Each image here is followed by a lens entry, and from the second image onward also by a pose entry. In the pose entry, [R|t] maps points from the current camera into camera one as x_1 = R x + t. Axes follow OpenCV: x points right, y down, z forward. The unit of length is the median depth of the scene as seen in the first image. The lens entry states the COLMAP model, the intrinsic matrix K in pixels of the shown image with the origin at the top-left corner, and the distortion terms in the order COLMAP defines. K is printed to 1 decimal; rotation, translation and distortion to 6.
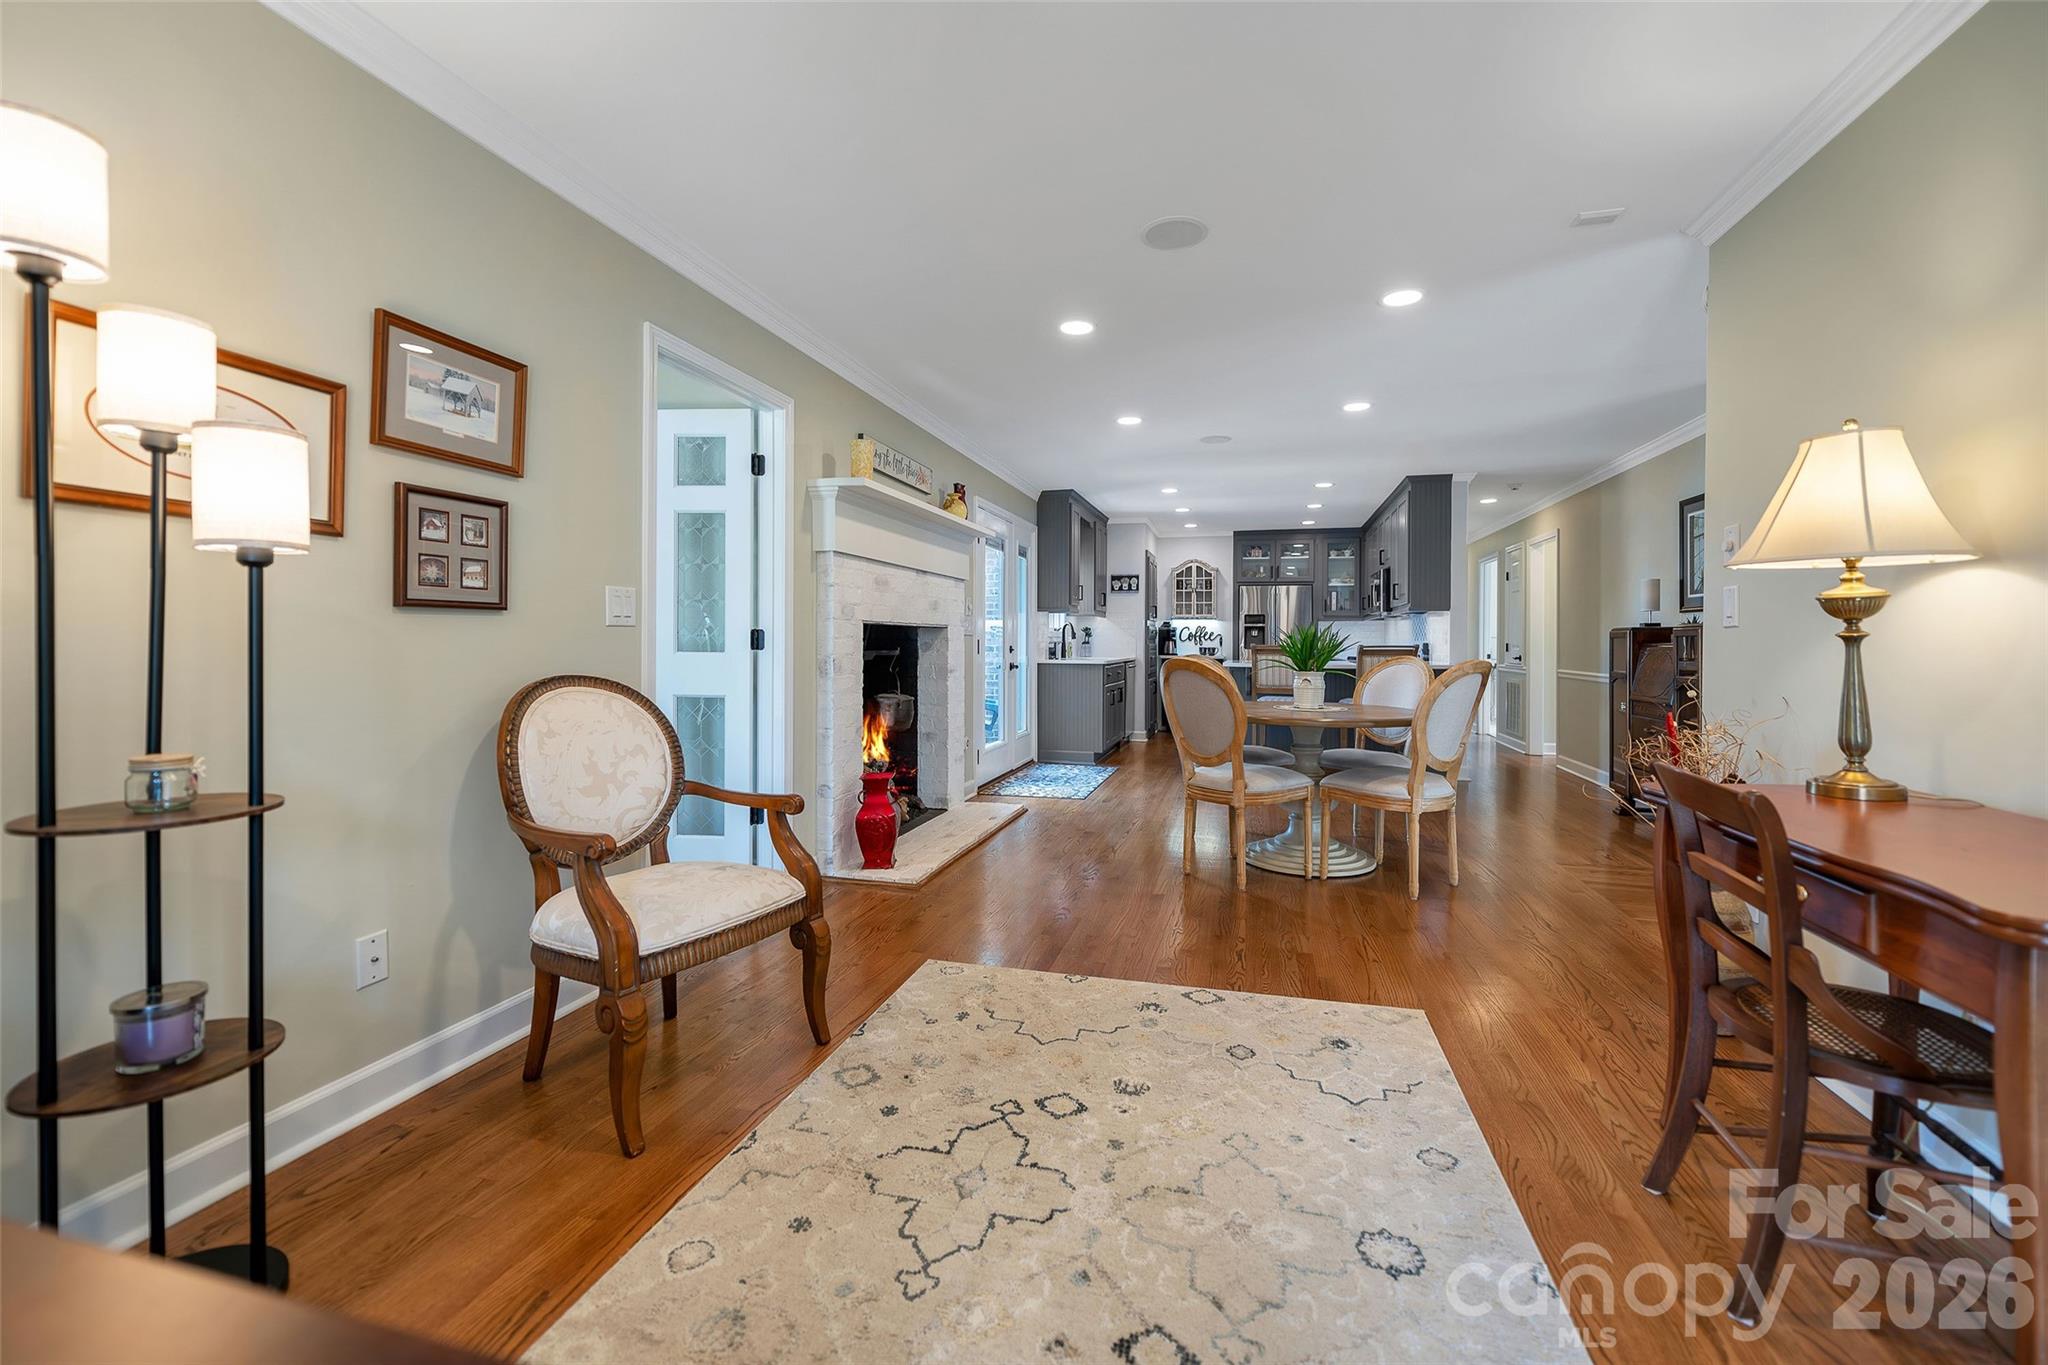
lens RADIAL K [[870.4, 0, 1043.6], [0, 870.4, 654.1], [0, 0, 1]] dist [0.001907, 0.001574]
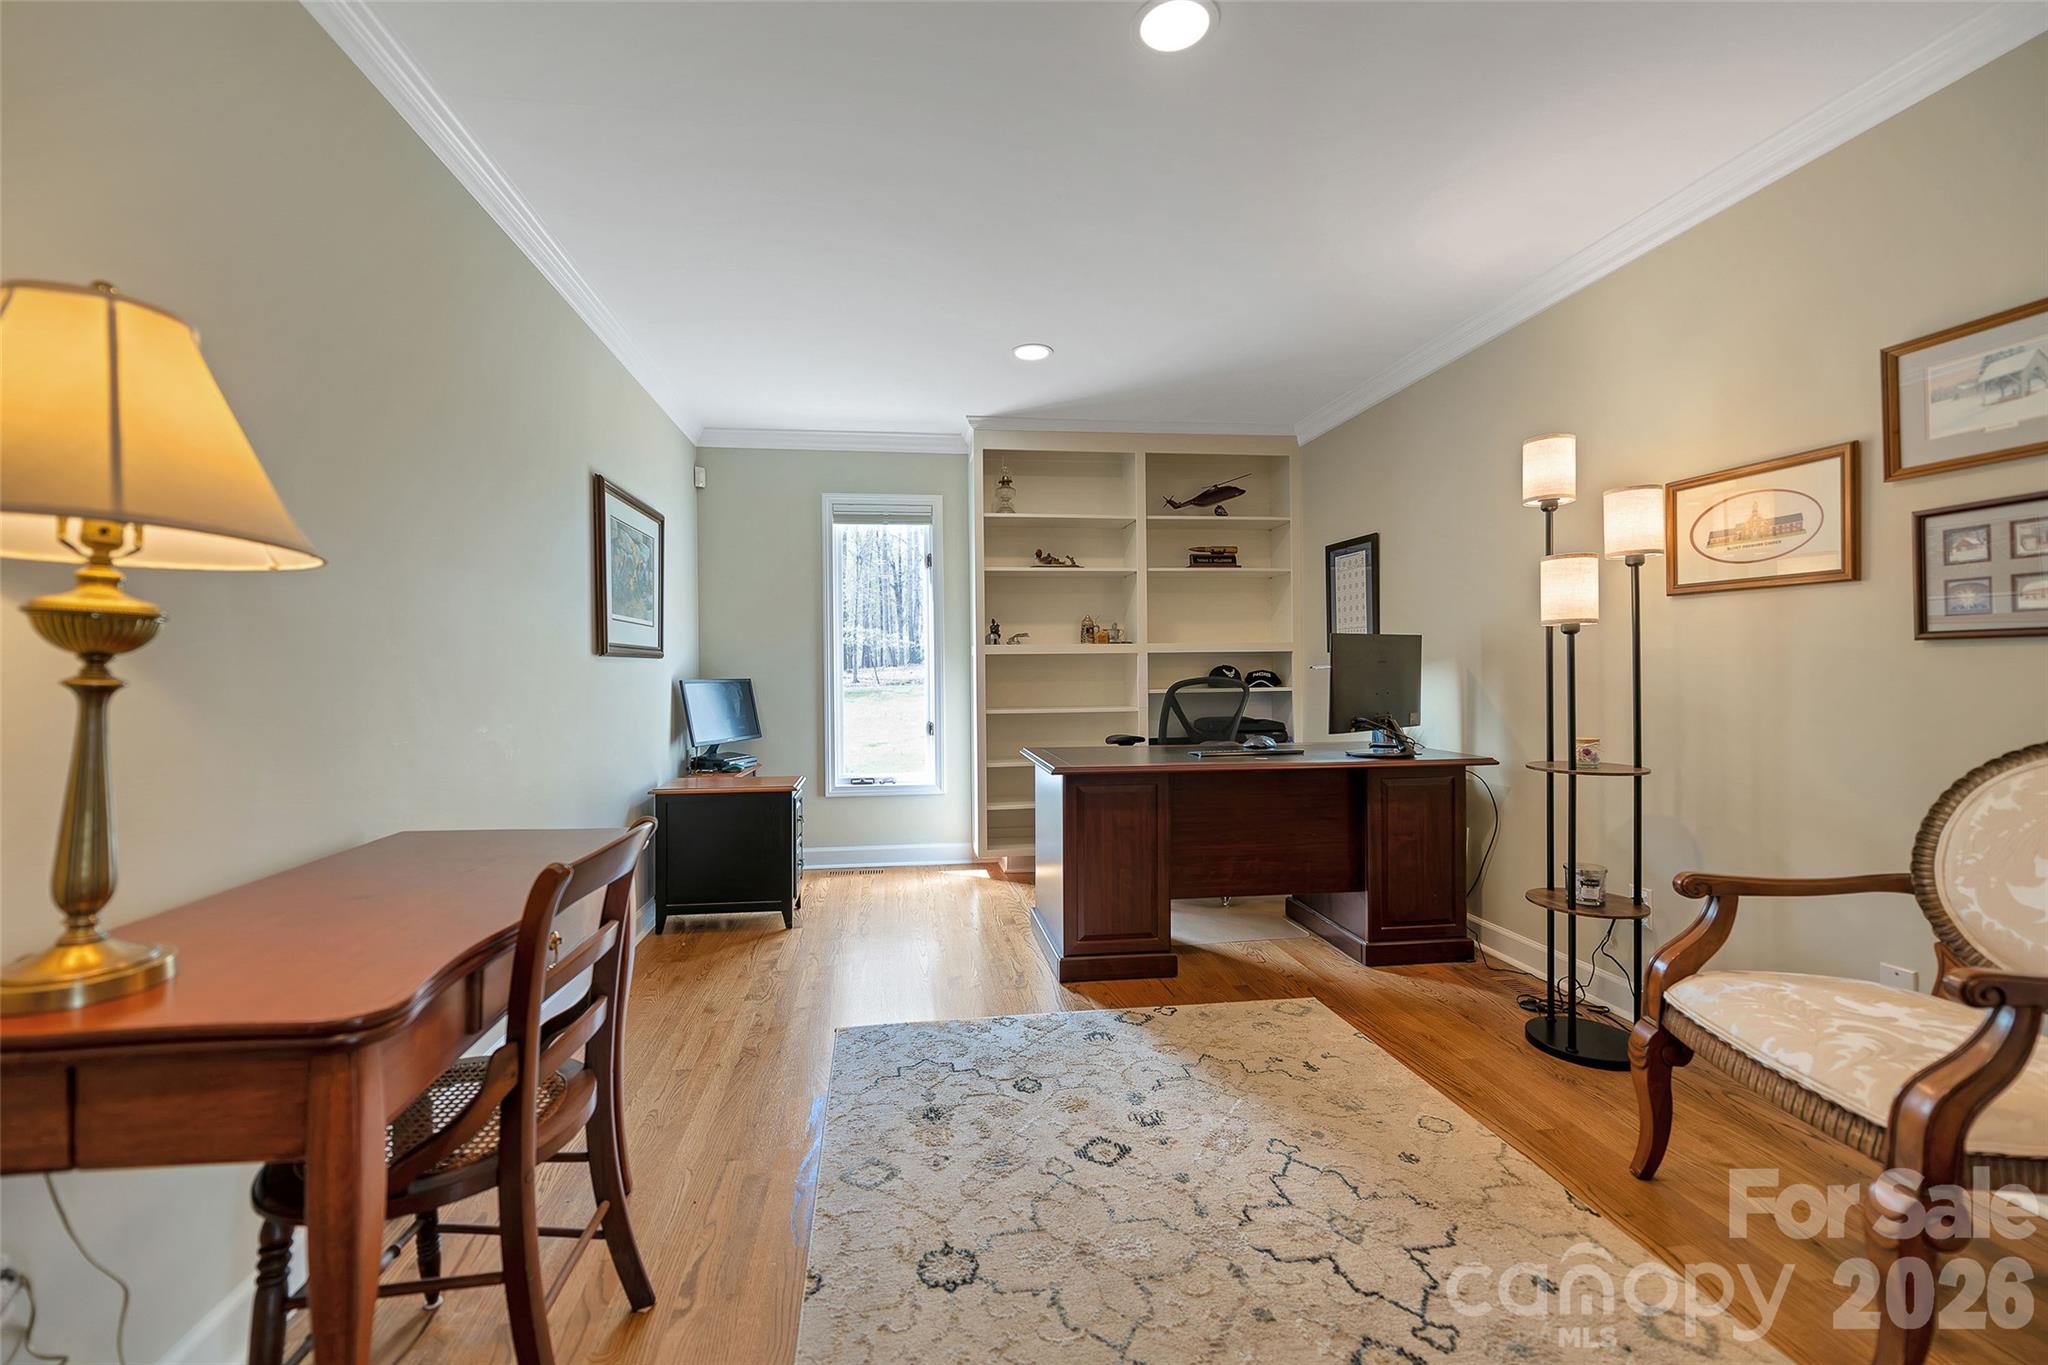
lens RADIAL K [[870.4, 0, 1025.4], [0, 870.4, 670.5], [0, 0, 1]] dist [0.001907, 0.001574]
pose [[-0.922588, 0.003735, -0.385769, 0.570252], [-0.000028, 0.999952, 0.009750, -0.032750], [0.385787, 0.009006, -0.922544, 1.595198]]
